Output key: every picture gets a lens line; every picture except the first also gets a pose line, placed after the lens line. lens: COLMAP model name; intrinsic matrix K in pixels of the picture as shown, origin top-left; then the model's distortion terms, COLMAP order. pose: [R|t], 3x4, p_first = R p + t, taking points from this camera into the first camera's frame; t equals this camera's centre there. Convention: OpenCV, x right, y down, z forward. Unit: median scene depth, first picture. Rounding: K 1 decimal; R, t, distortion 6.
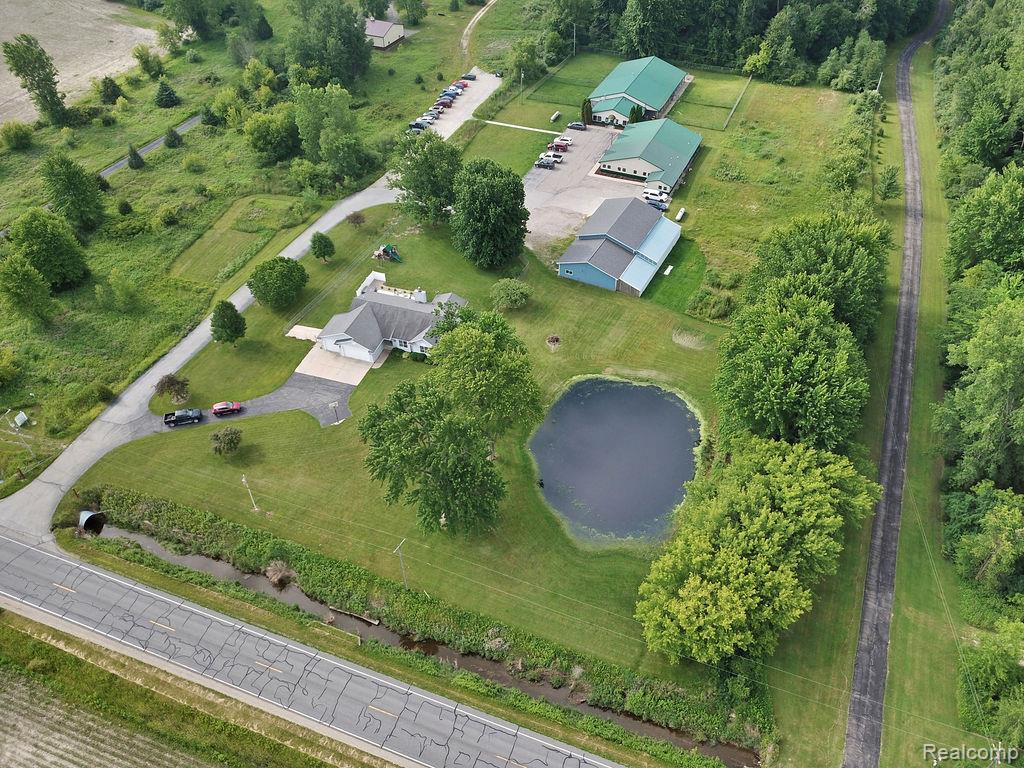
lens RADIAL K [[778.4, 0, 535.4], [0, 778.4, 386.0], [0, 0, 1]] dist [0.006403, 0.003095]
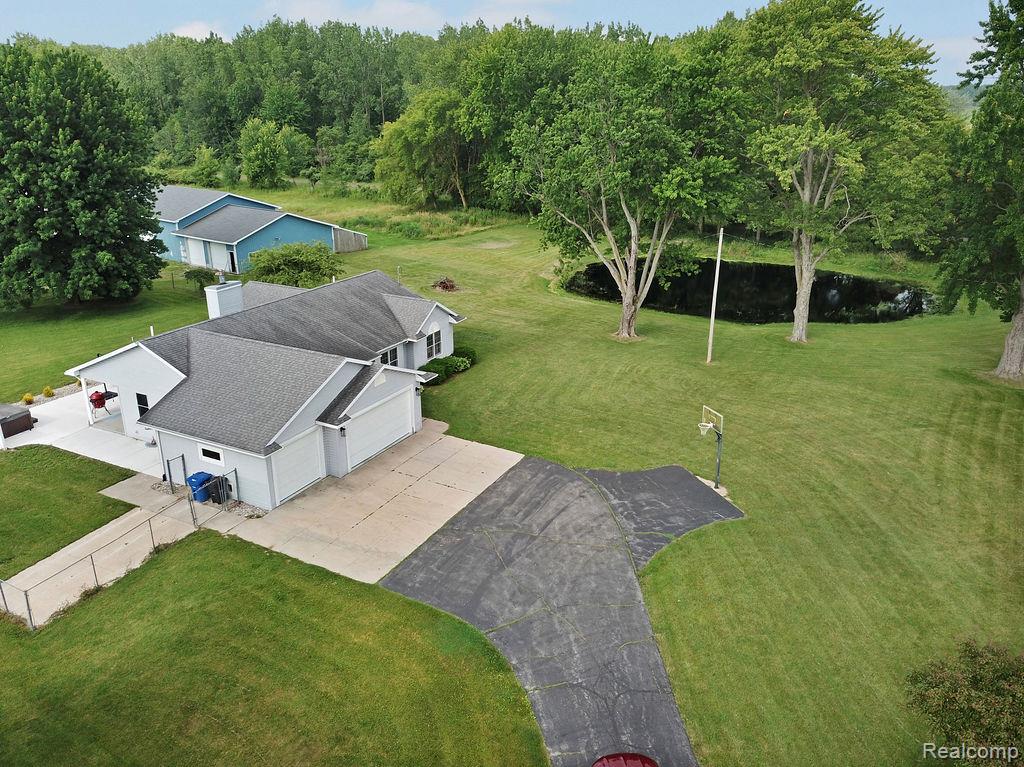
lens RADIAL K [[788.9, 0, 505.9], [0, 788.9, 377.9], [0, 0, 1]] dist [0.013529, -0.002234]
pose [[0.185338, -0.343979, 0.920505, -0.355203], [0.663724, 0.734592, 0.140869, -0.048242], [-0.724652, 0.584853, 0.364454, 0.652412]]
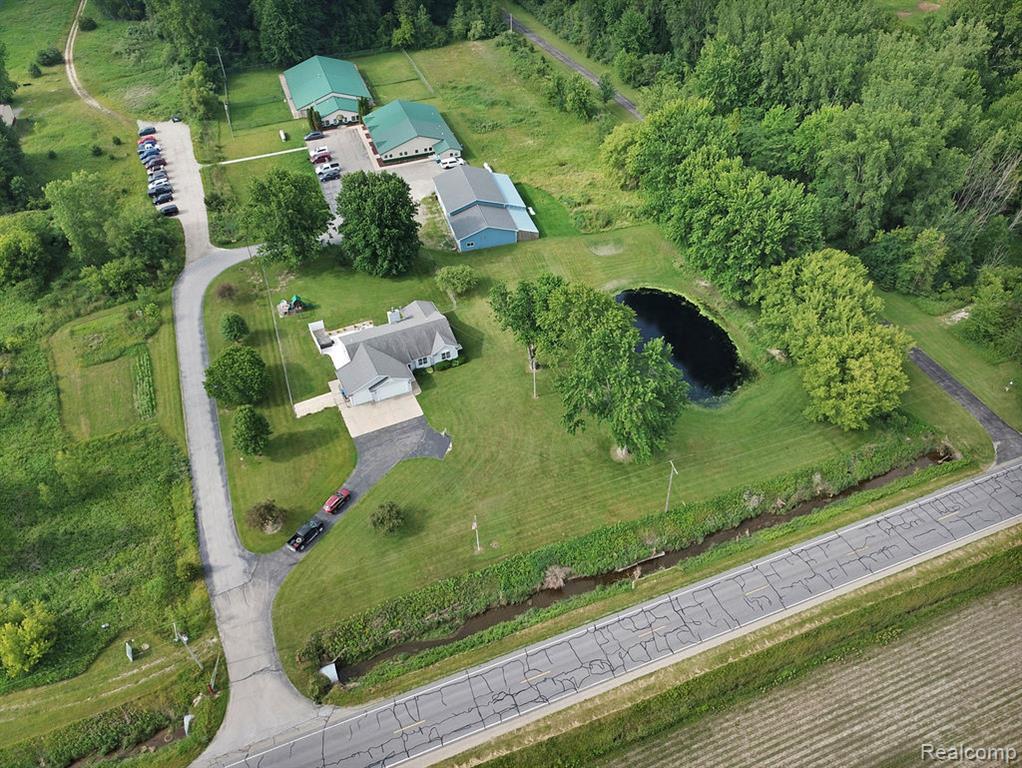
lens RADIAL K [[772.6, 0, 526.1], [0, 772.6, 384.0], [0, 0, 1]] dist [0.003546, 0.004002]
pose [[0.738933, -0.469564, 0.483206, -0.425526], [0.470401, 0.872976, 0.128978, -0.071044], [-0.482391, 0.131994, 0.865954, 0.081058]]
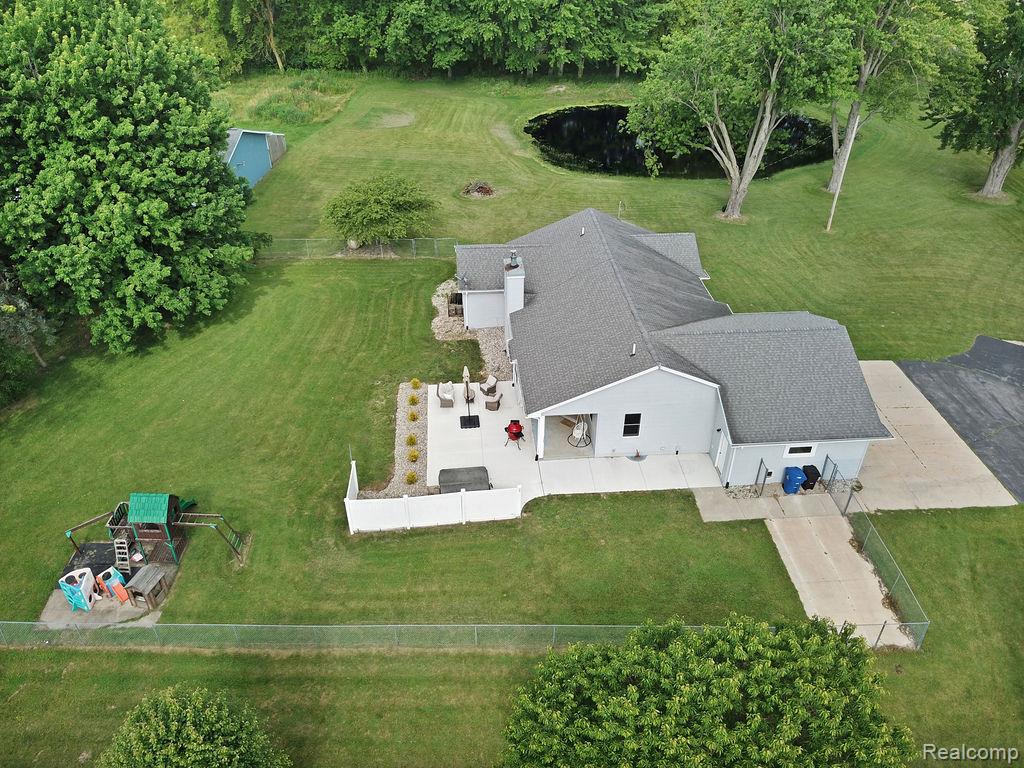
lens RADIAL K [[782.1, 0, 512.0], [0, 782.1, 384.0], [0, 0, 1]] dist [0.011263, -0.002130]
pose [[-0.366555, -0.539347, 0.758117, -0.317103], [0.619189, 0.466766, 0.631454, -0.228562], [-0.694436, 0.700881, 0.162863, 0.785570]]
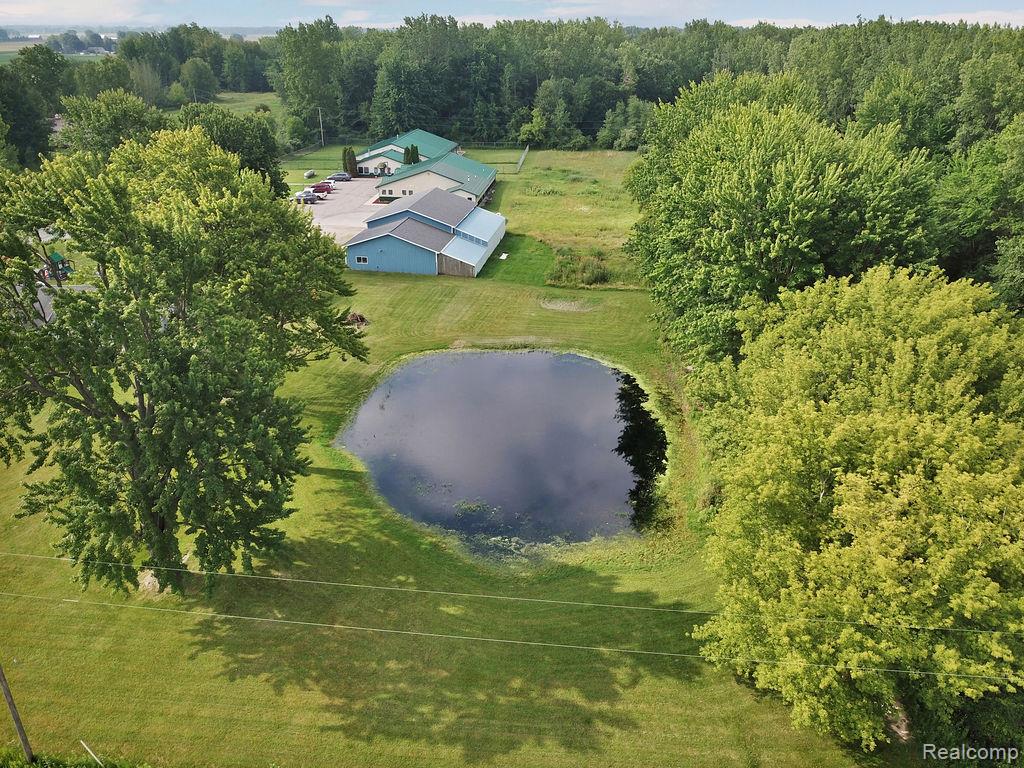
lens RADIAL K [[782.1, 0, 512.0], [0, 782.1, 384.0], [0, 0, 1]] dist [0.011263, -0.002130]
pose [[0.954821, -0.124173, 0.269996, -0.023055], [0.201887, 0.937724, -0.282694, 0.141889], [-0.218079, 0.324431, 0.920427, 0.348455]]
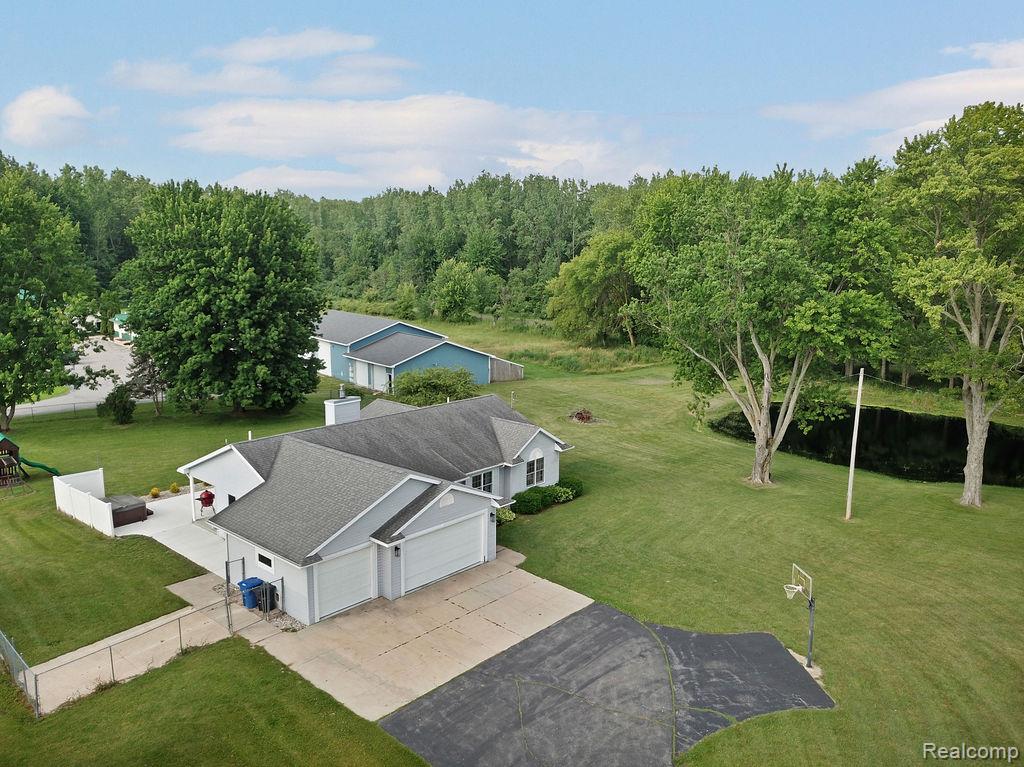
lens RADIAL K [[782.1, 0, 512.0], [0, 782.1, 383.5], [0, 0, 1]] dist [0.011263, -0.002130]
pose [[0.426405, -0.168596, 0.888681, -0.334659], [0.608539, 0.780360, -0.143942, -0.025835], [-0.669223, 0.602174, 0.435347, 0.637682]]
